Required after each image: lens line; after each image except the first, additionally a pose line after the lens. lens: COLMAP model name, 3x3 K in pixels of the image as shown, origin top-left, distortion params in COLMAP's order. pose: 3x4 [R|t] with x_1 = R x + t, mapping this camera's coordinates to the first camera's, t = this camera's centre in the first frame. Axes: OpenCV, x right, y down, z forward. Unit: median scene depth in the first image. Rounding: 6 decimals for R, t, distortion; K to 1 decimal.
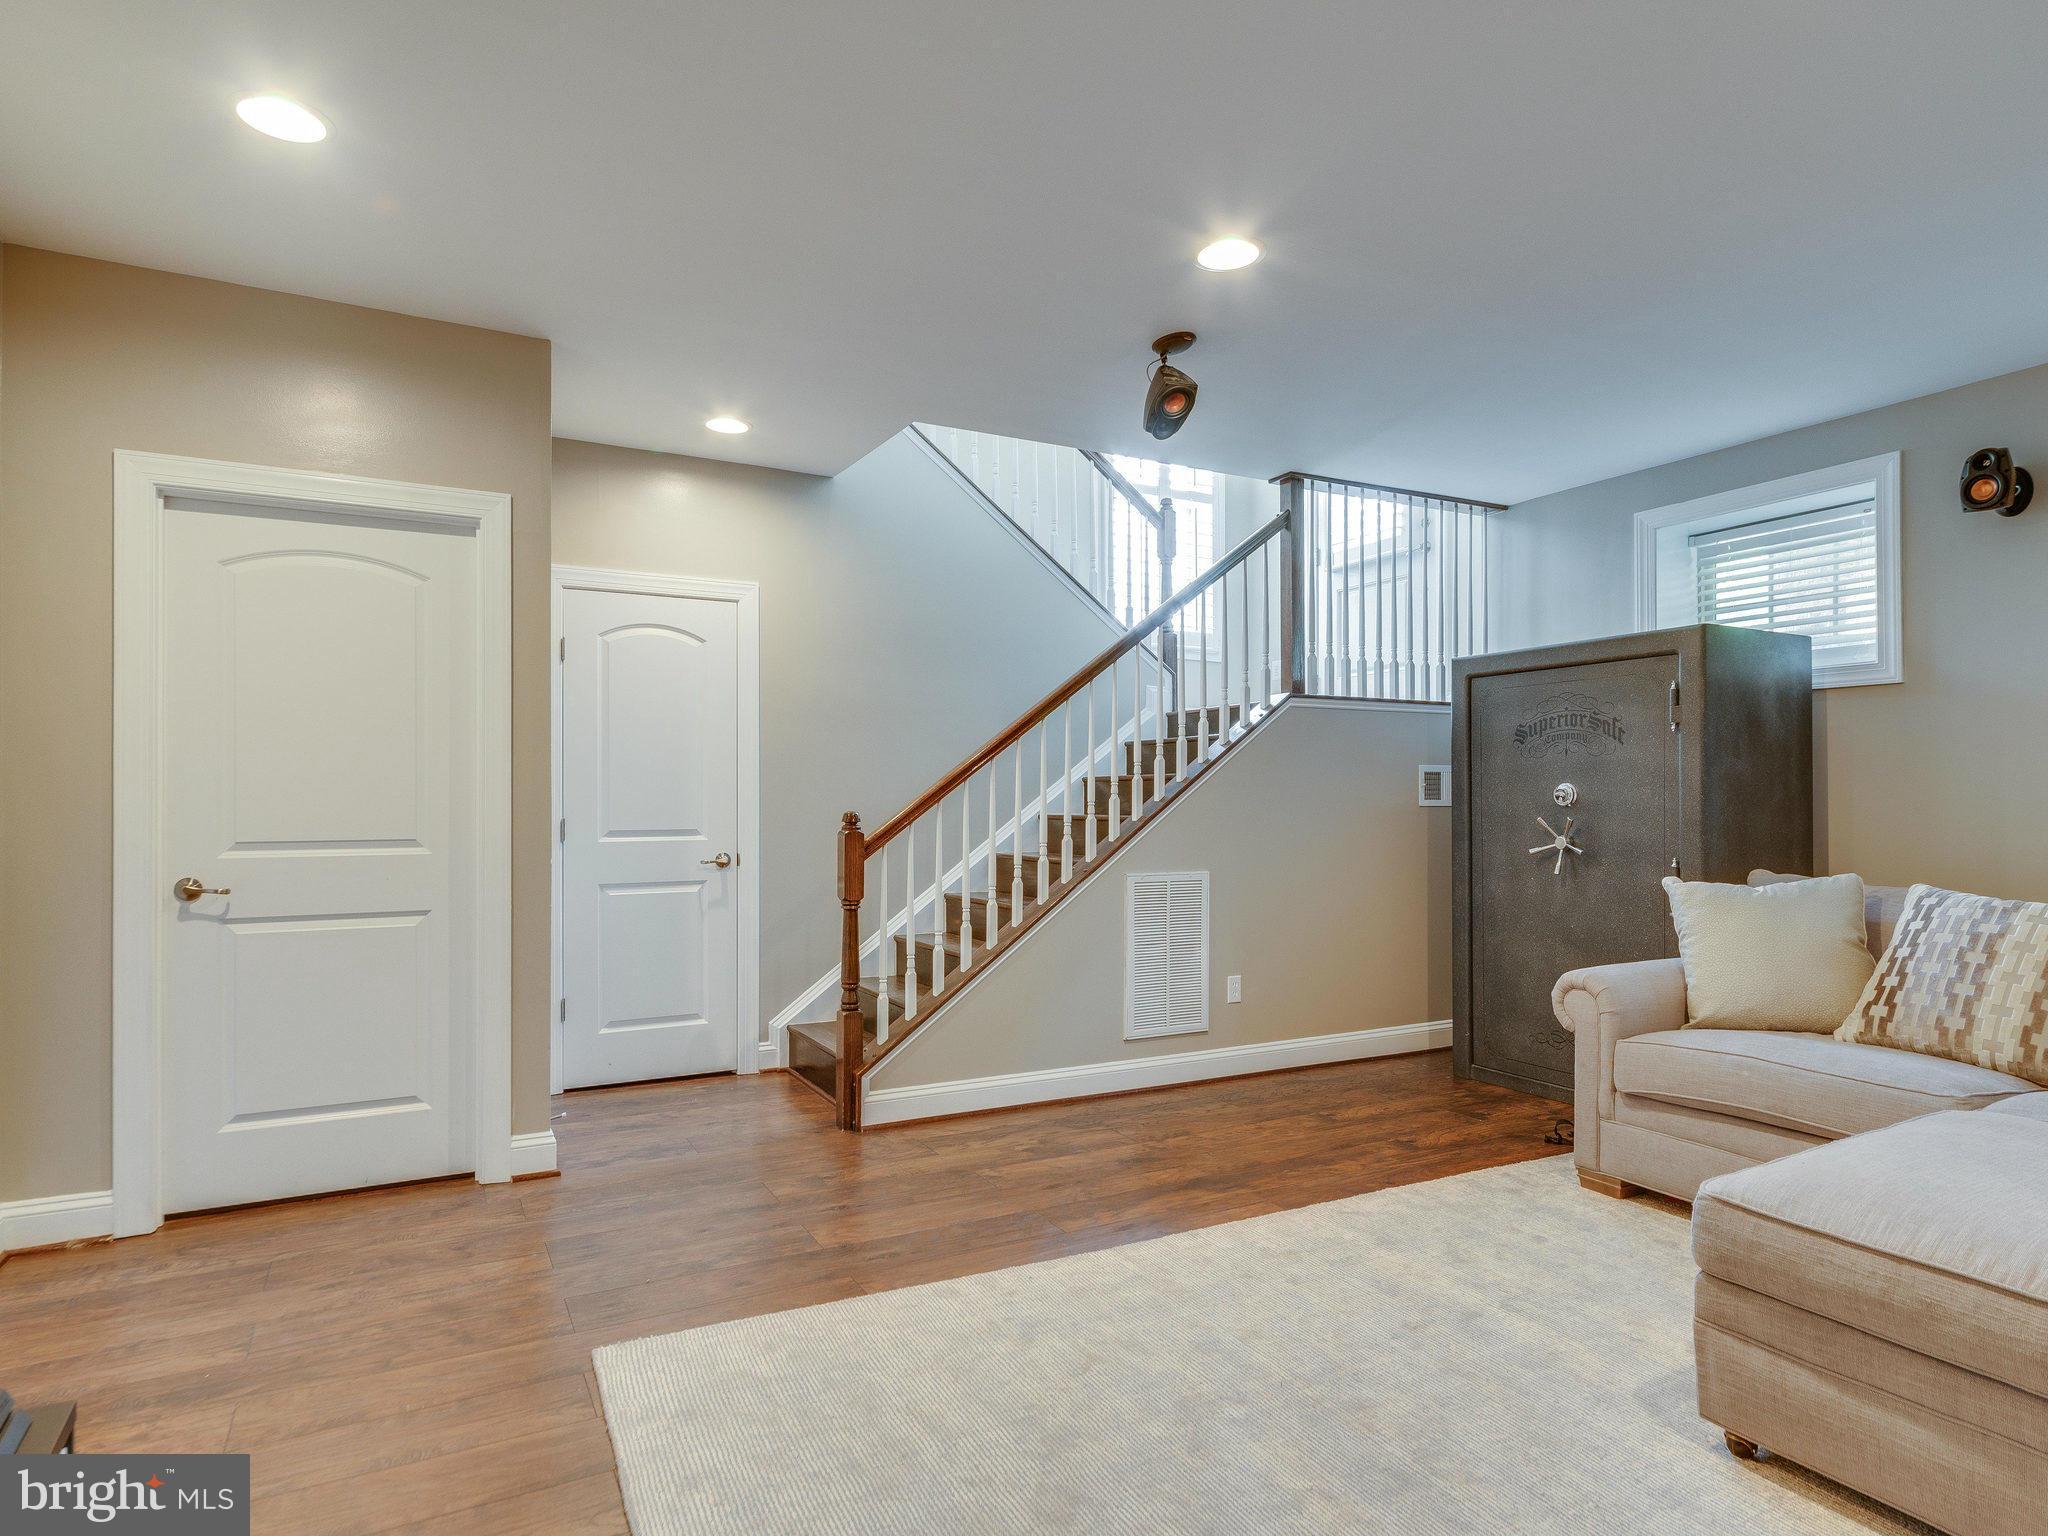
lens RADIAL K [[1137.0, 0, 1009.9], [0, 1137.0, 793.7], [0, 0, 1]] dist [-0.000669, 0.000749]
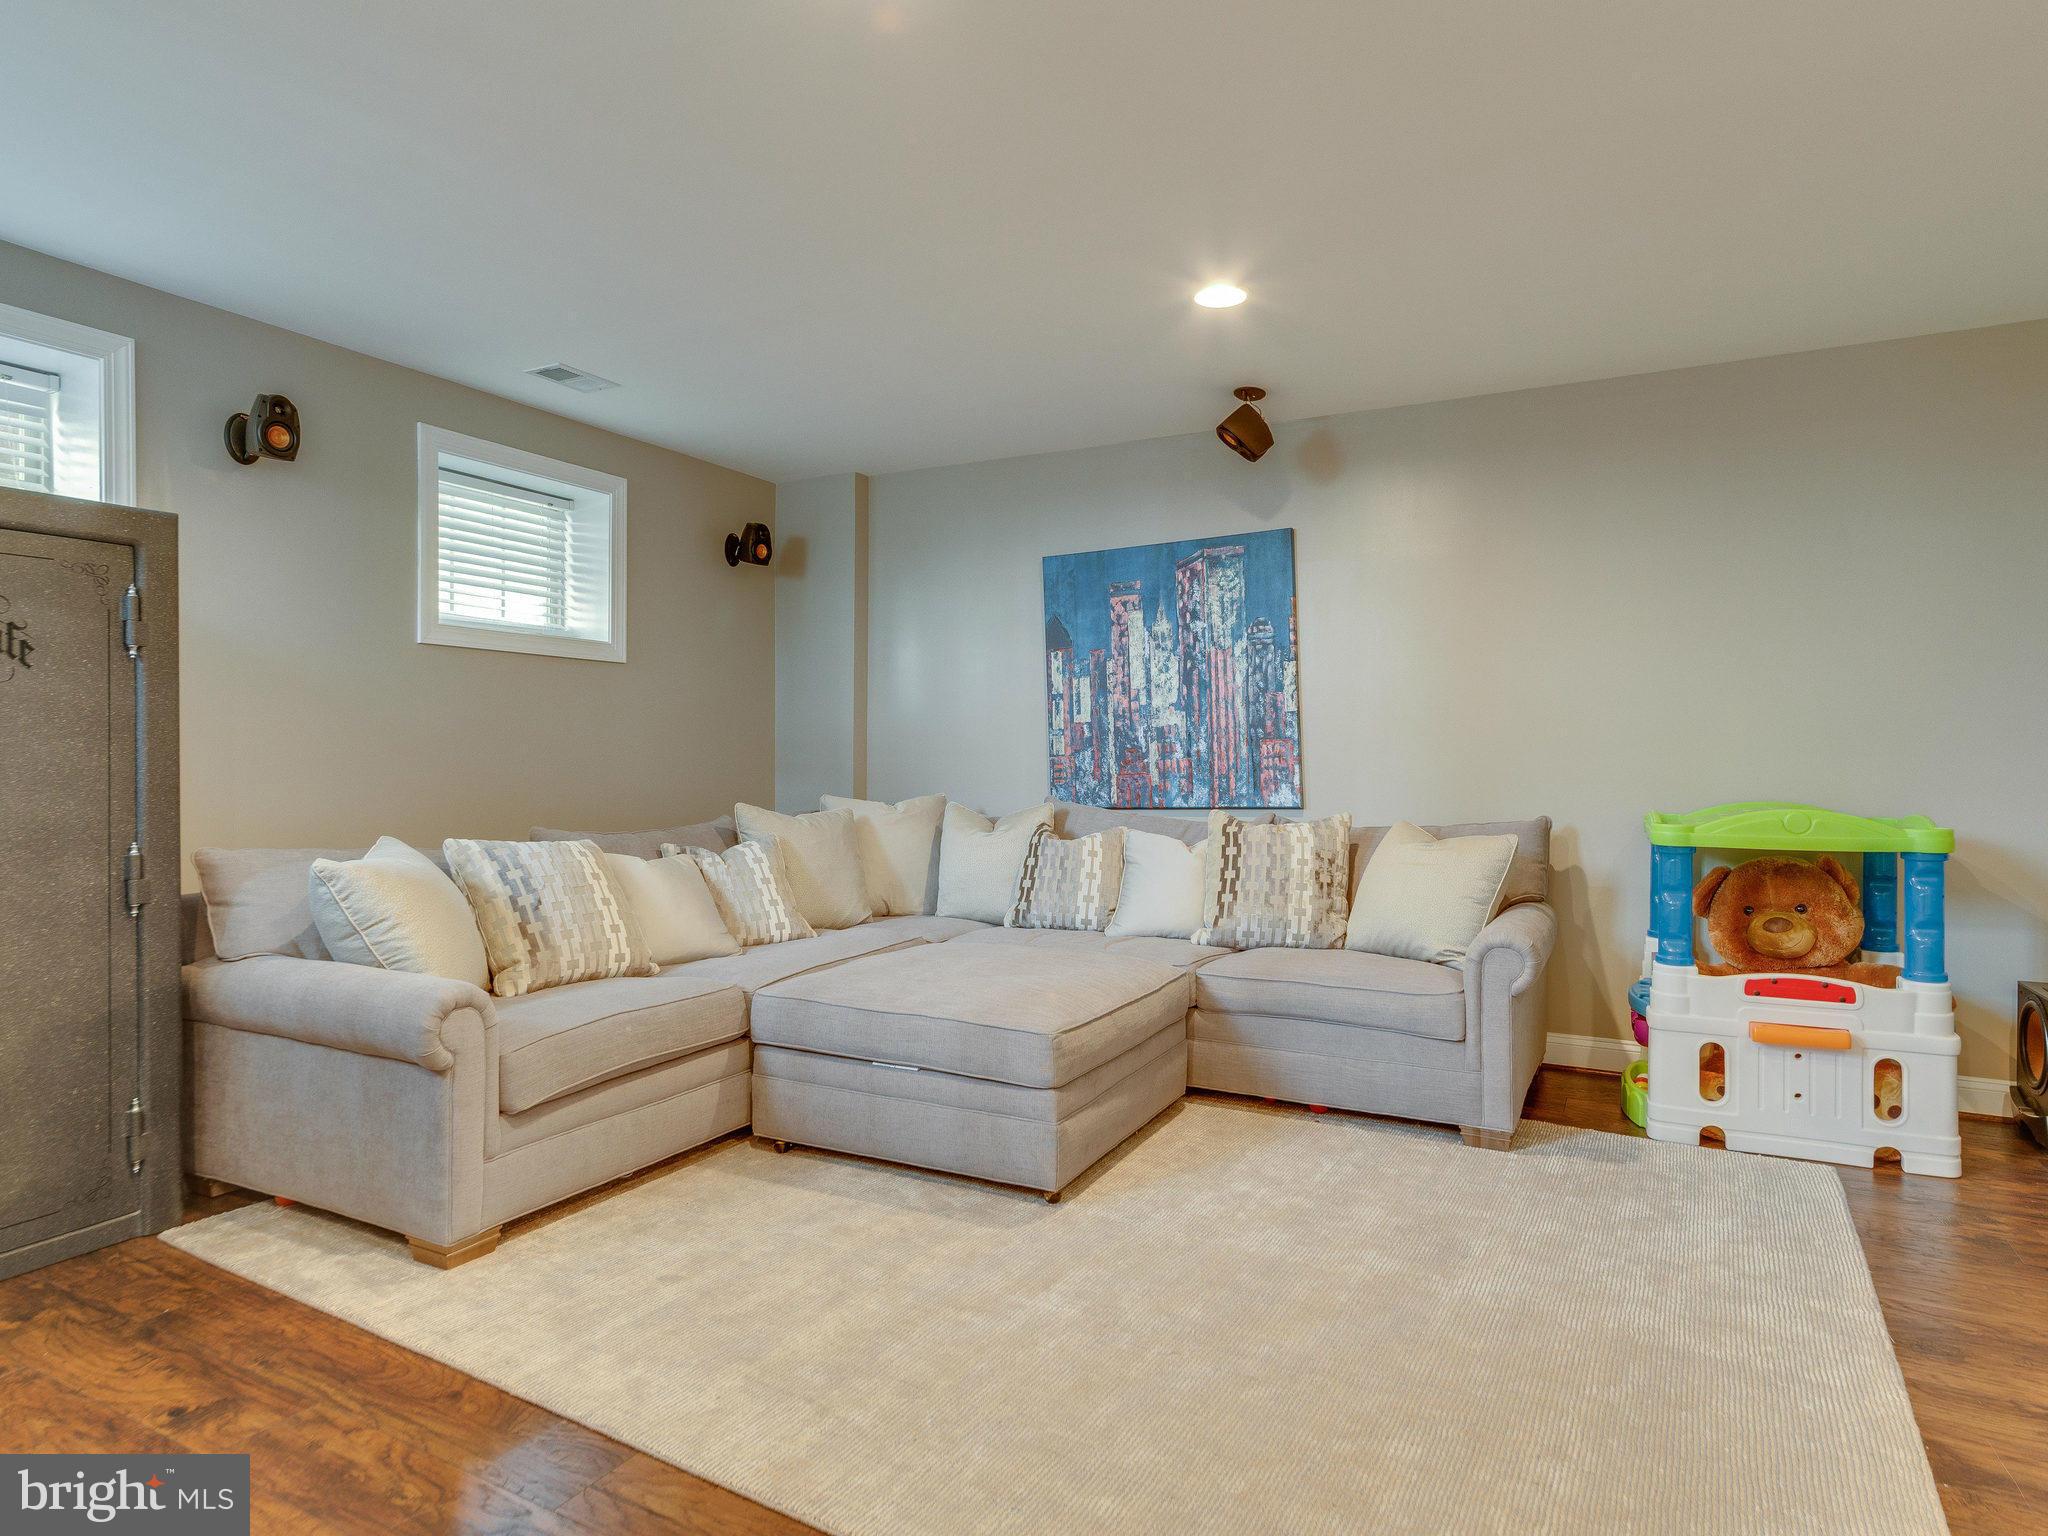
lens RADIAL K [[1137.0, 0, 1009.9], [0, 1137.0, 793.7], [0, 0, 1]] dist [-0.000669, 0.000749]
pose [[-0.567413, -0.028972, 0.822923, -0.327998], [-0.023353, 0.999545, 0.019088, 0.001244], [-0.823102, -0.008386, -0.567831, 1.105012]]
